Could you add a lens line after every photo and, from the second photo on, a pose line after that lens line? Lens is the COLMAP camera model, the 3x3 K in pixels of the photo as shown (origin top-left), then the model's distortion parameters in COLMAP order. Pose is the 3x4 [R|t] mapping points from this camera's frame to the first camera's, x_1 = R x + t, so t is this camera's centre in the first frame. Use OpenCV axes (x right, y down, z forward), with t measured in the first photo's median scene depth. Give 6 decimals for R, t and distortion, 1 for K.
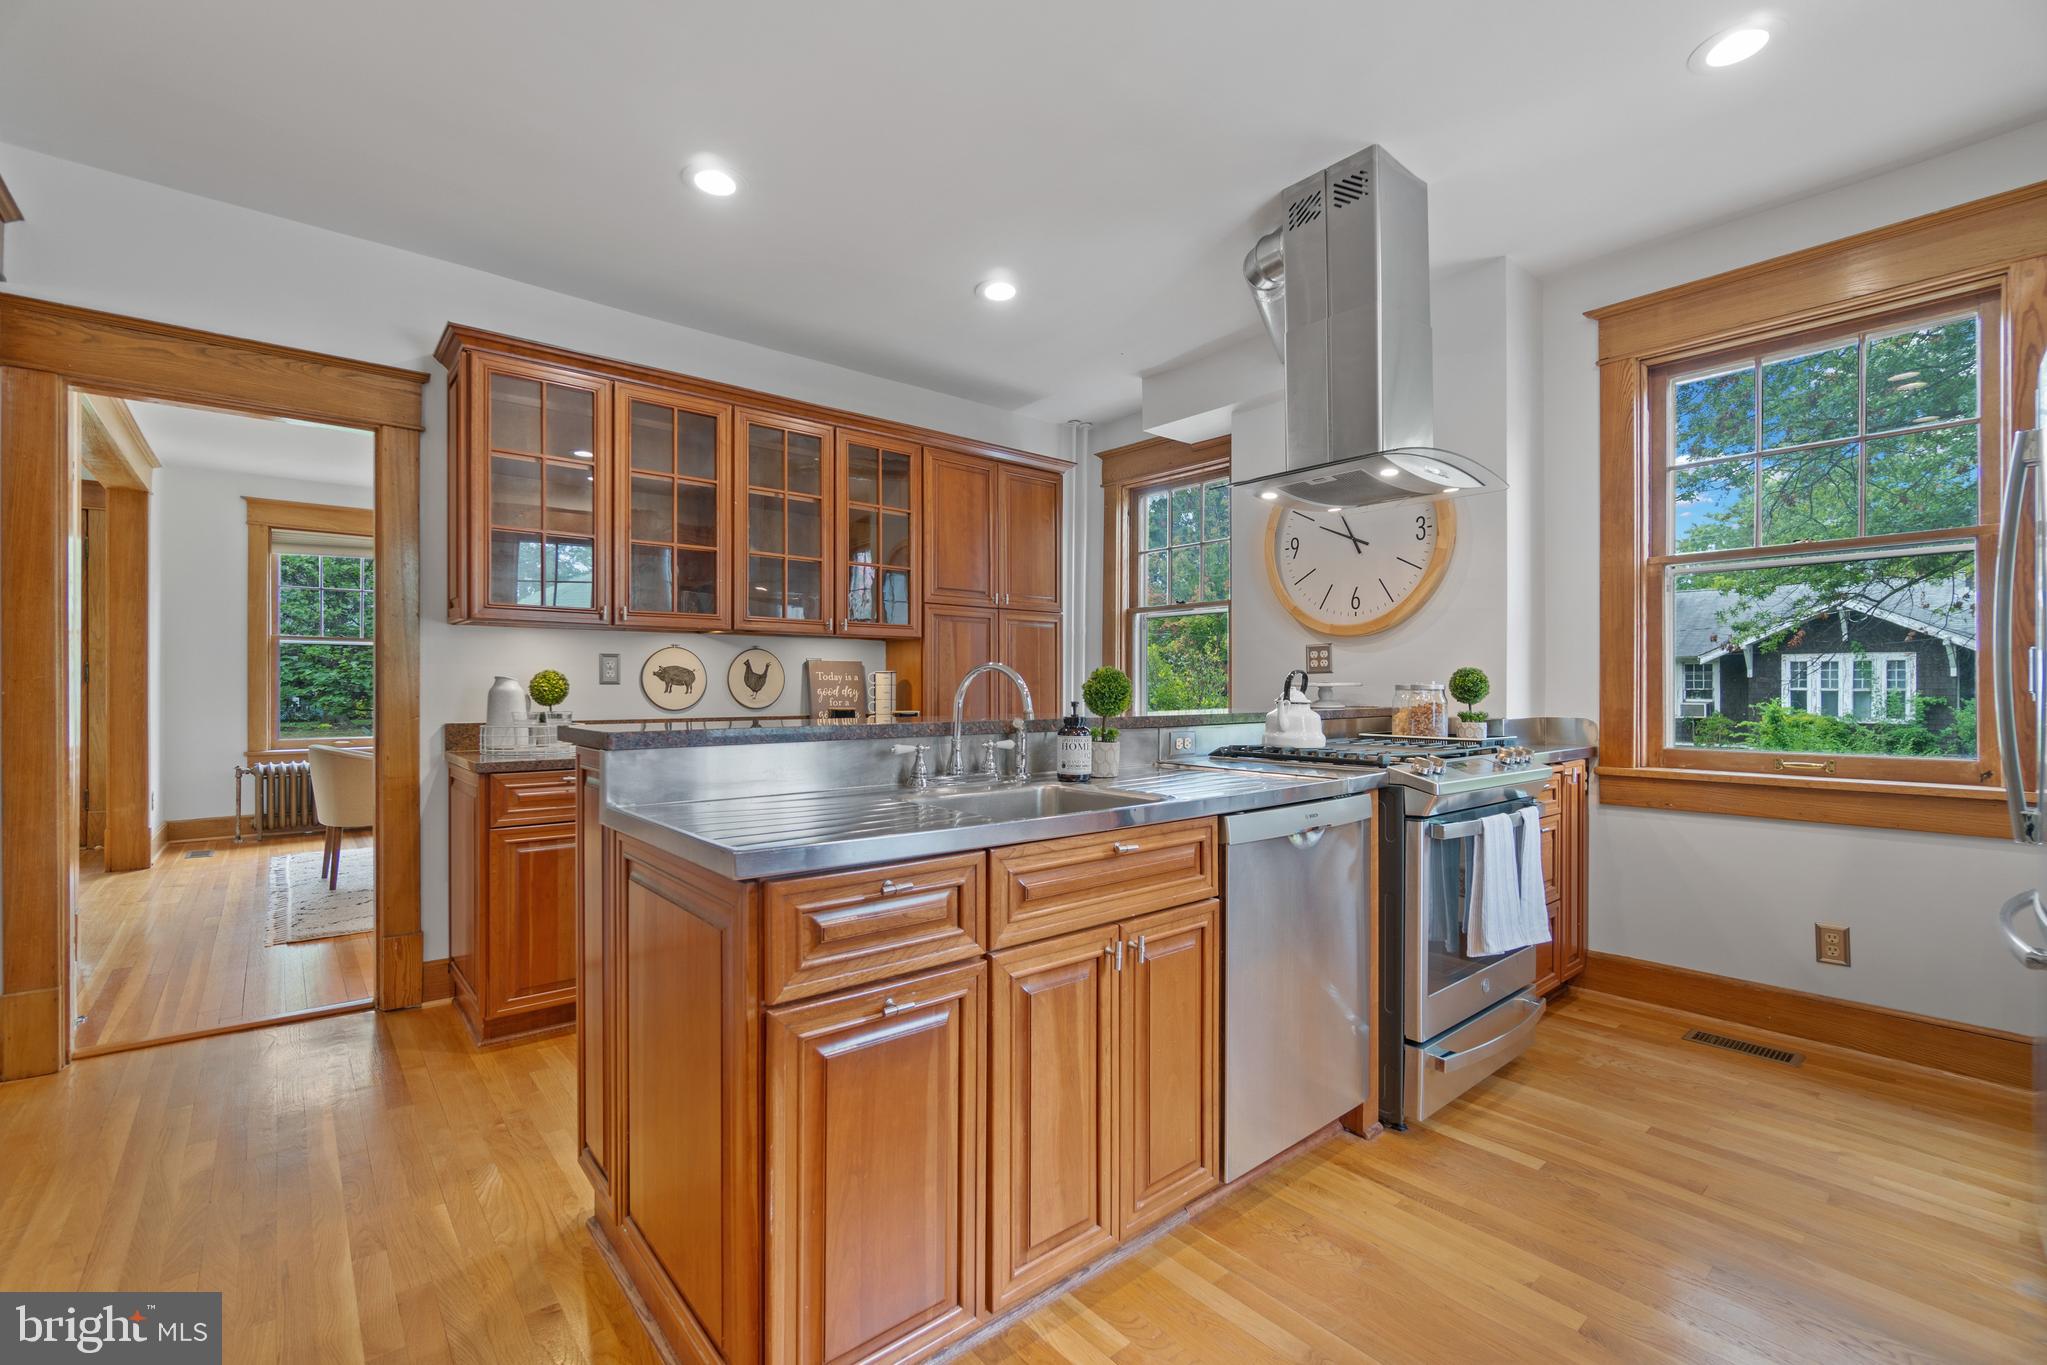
lens RADIAL K [[888.9, 0, 1018.7], [0, 888.9, 679.6], [0, 0, 1]] dist [-0.000842, 0.000348]
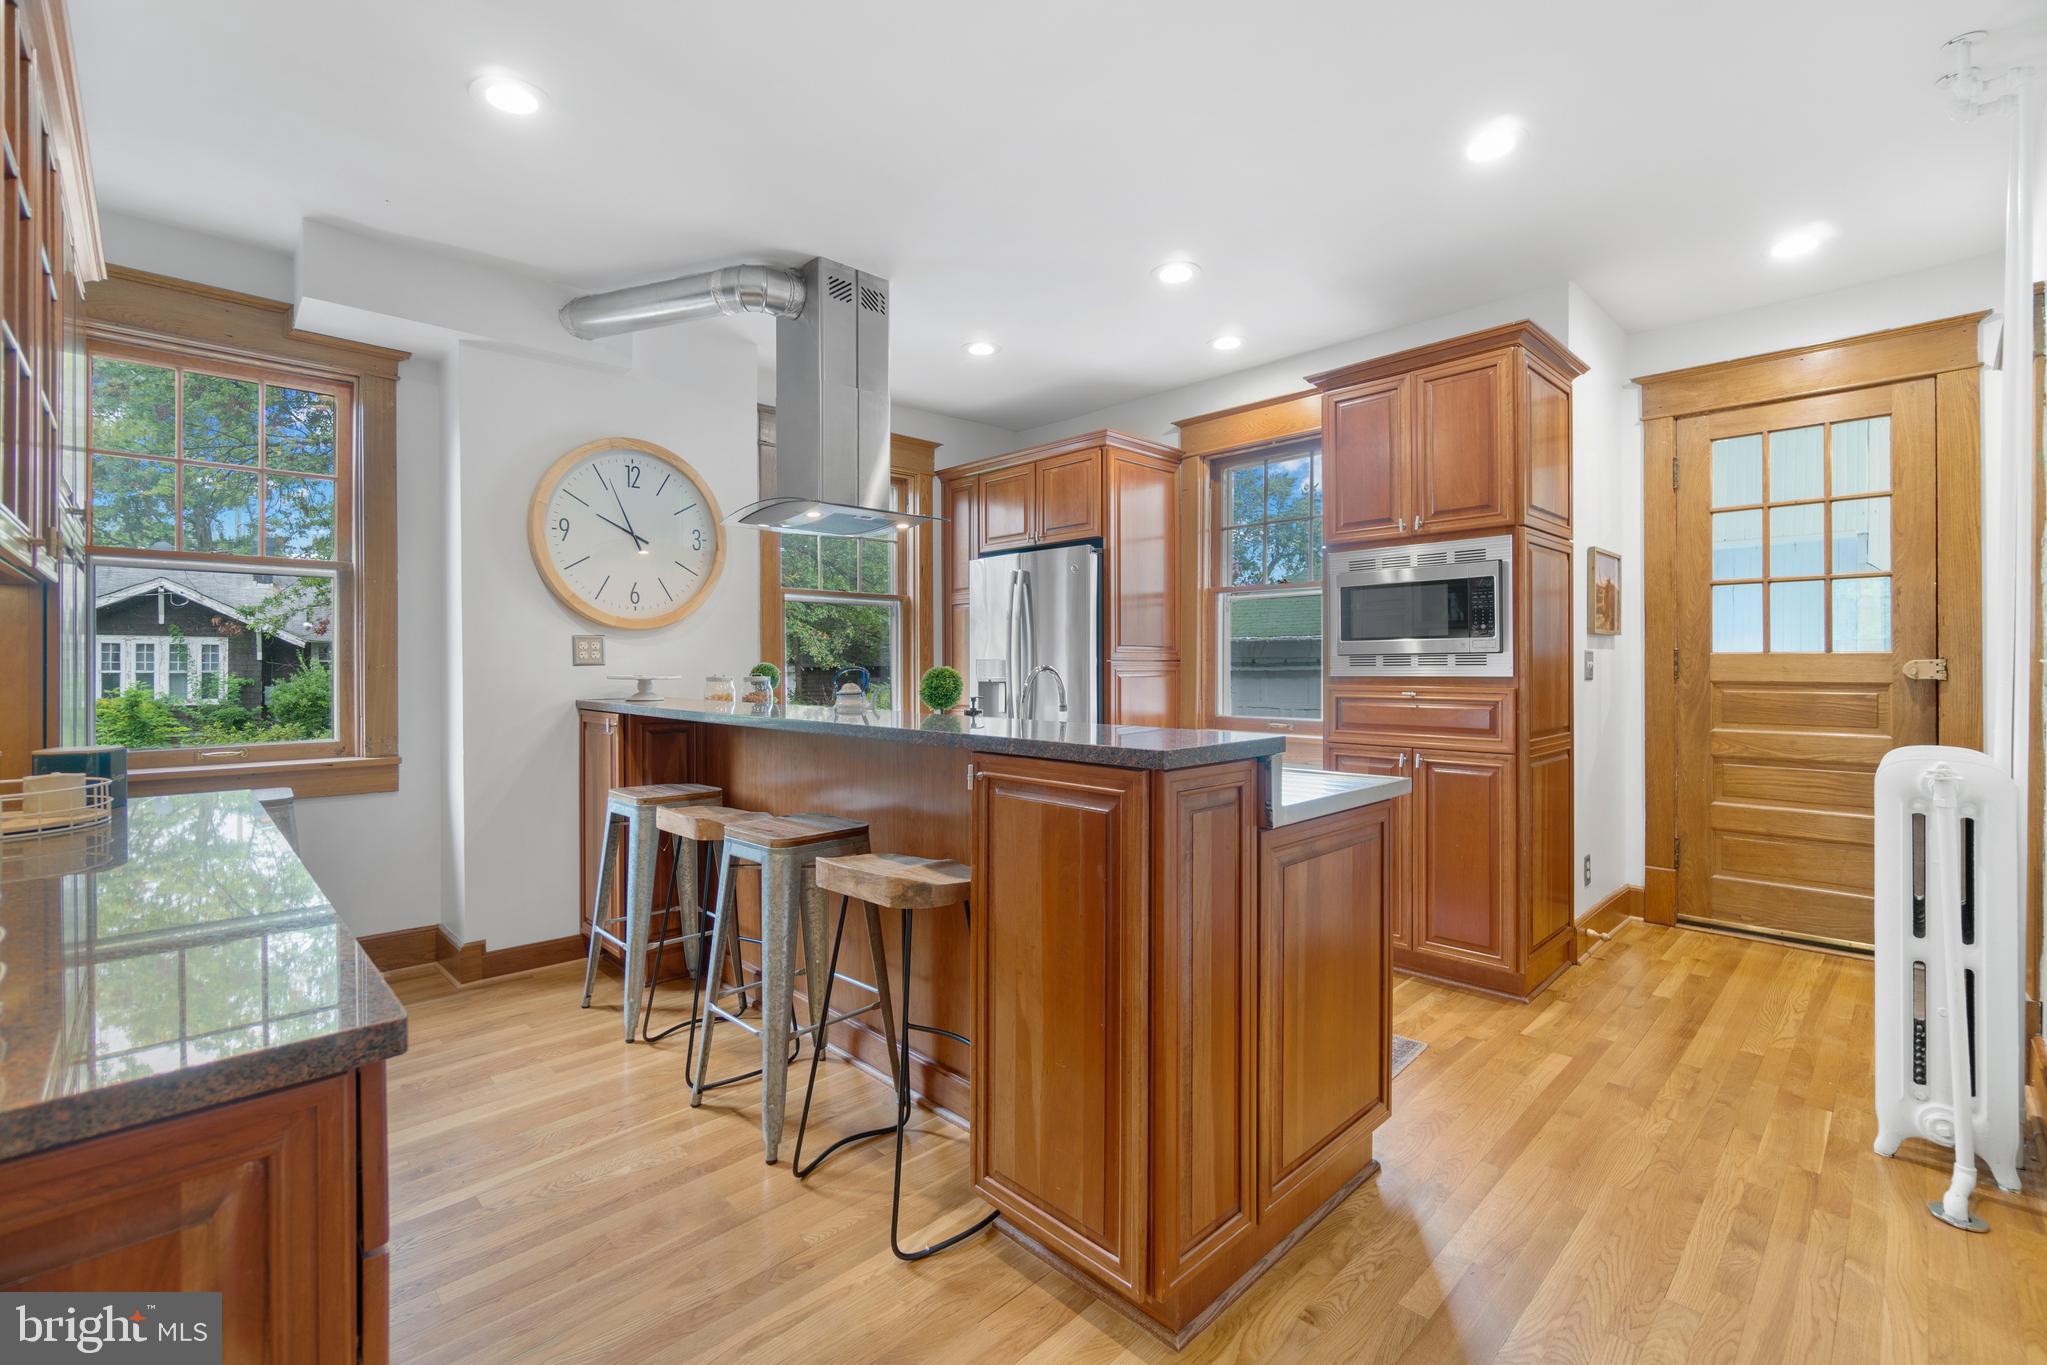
lens RADIAL K [[874.1, 0, 1016.0], [0, 874.1, 661.6], [0, 0, 1]] dist [-0.001513, 0.000028]
pose [[-0.070169, 0.005095, 0.997522, -0.752694], [-0.006598, 0.999963, -0.005572, -0.010429], [-0.997513, -0.006973, -0.070132, 0.707956]]
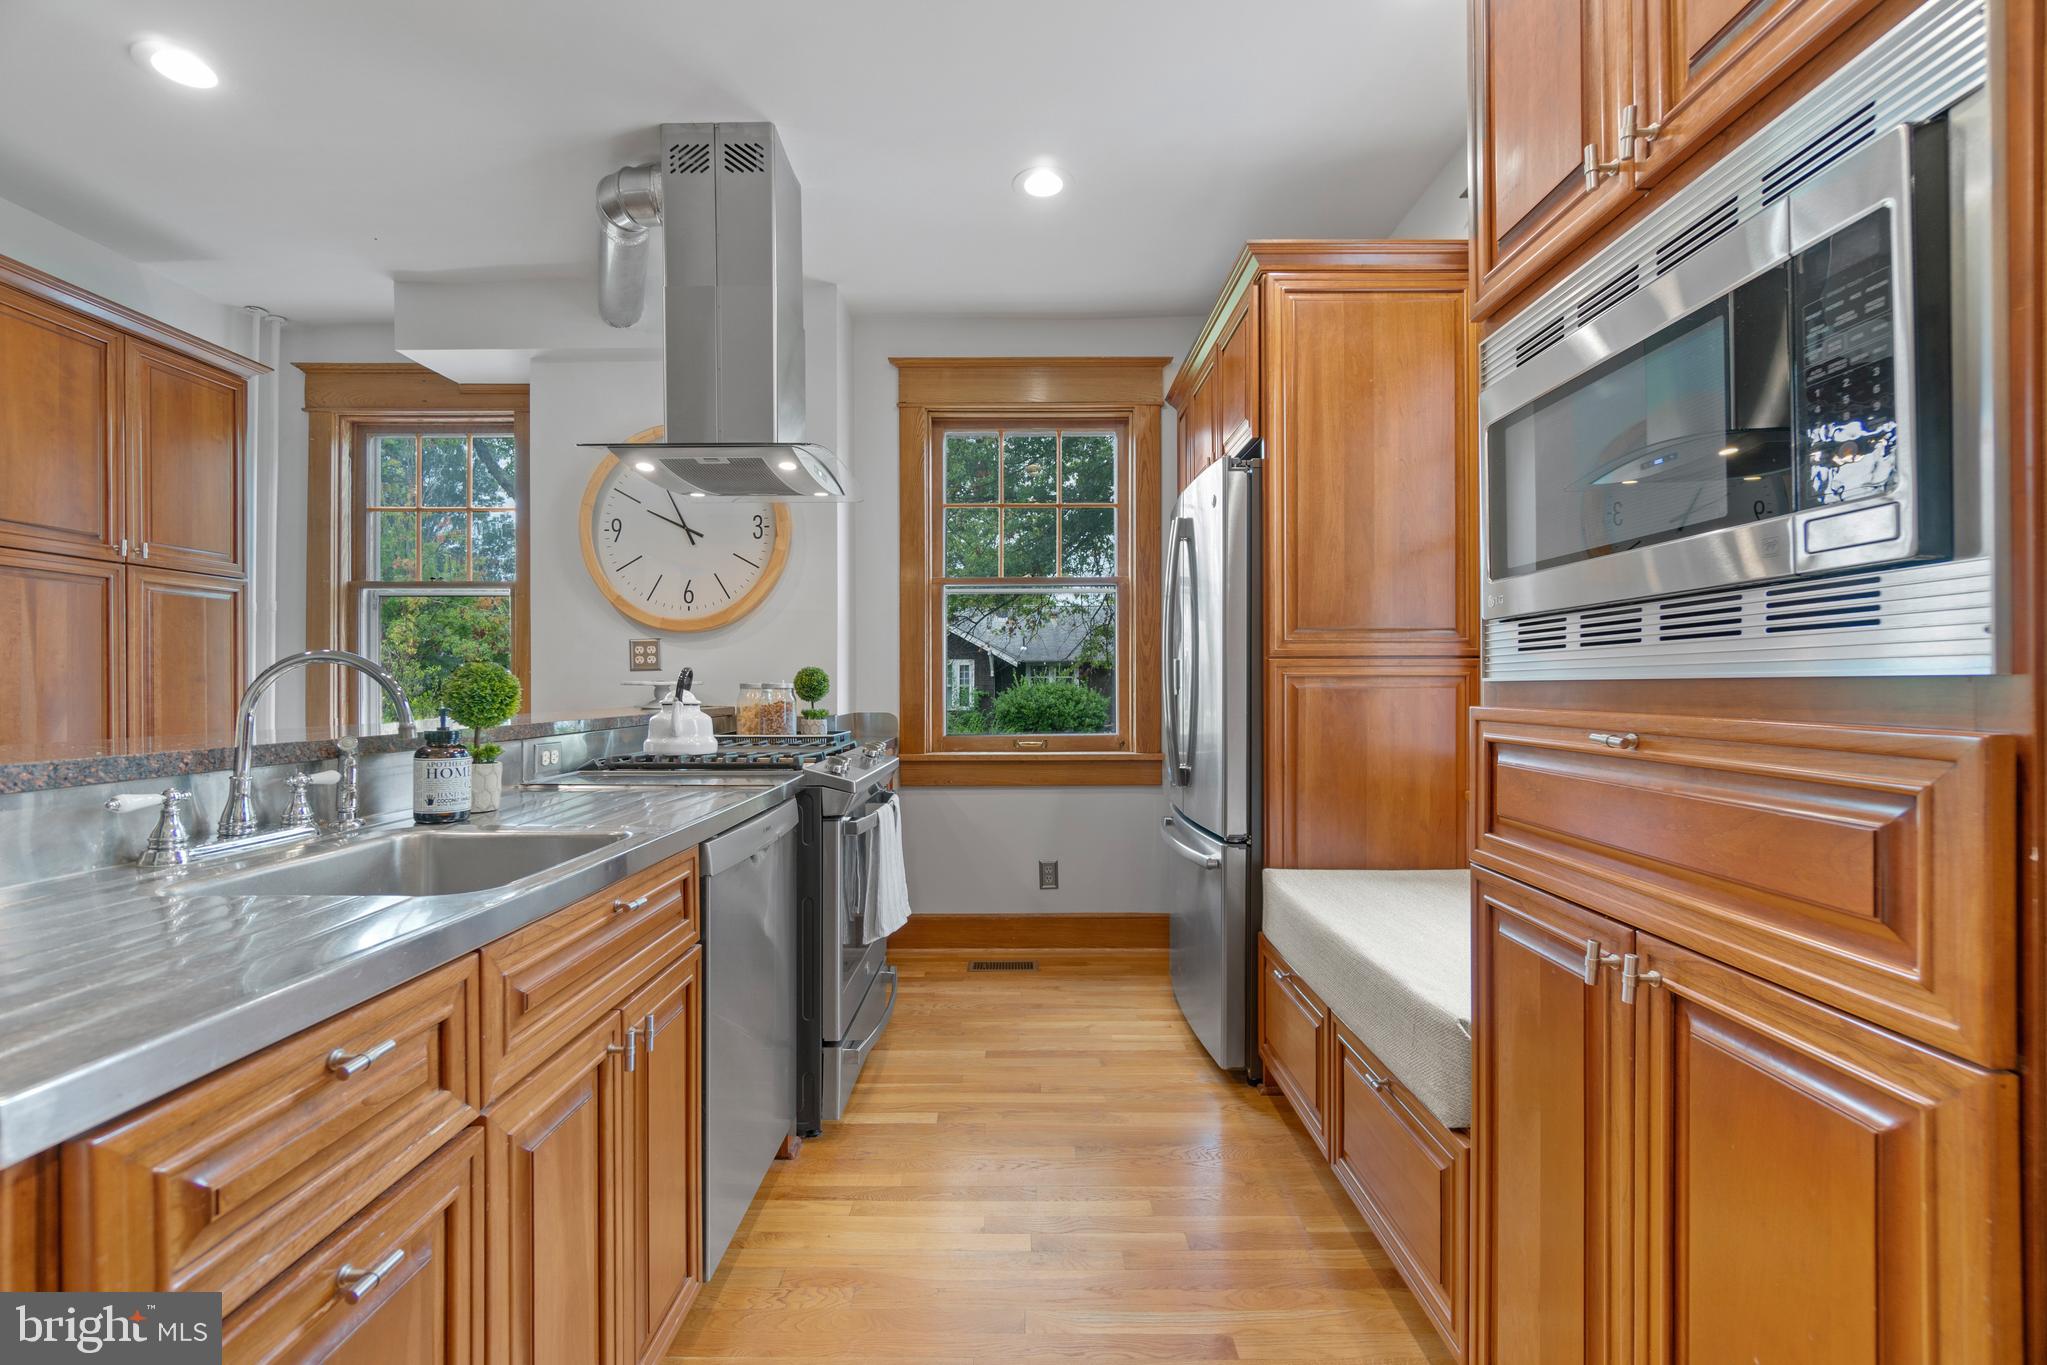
lens RADIAL K [[879.9, 0, 1024.1], [0, 879.9, 680.3], [0, 0, 1]] dist [-0.003174, 0.000569]
pose [[0.646774, 0.001599, 0.762680, -0.117241], [-0.004396, 0.999989, 0.001631, -0.000753], [-0.762669, -0.004407, 0.646774, 0.137783]]
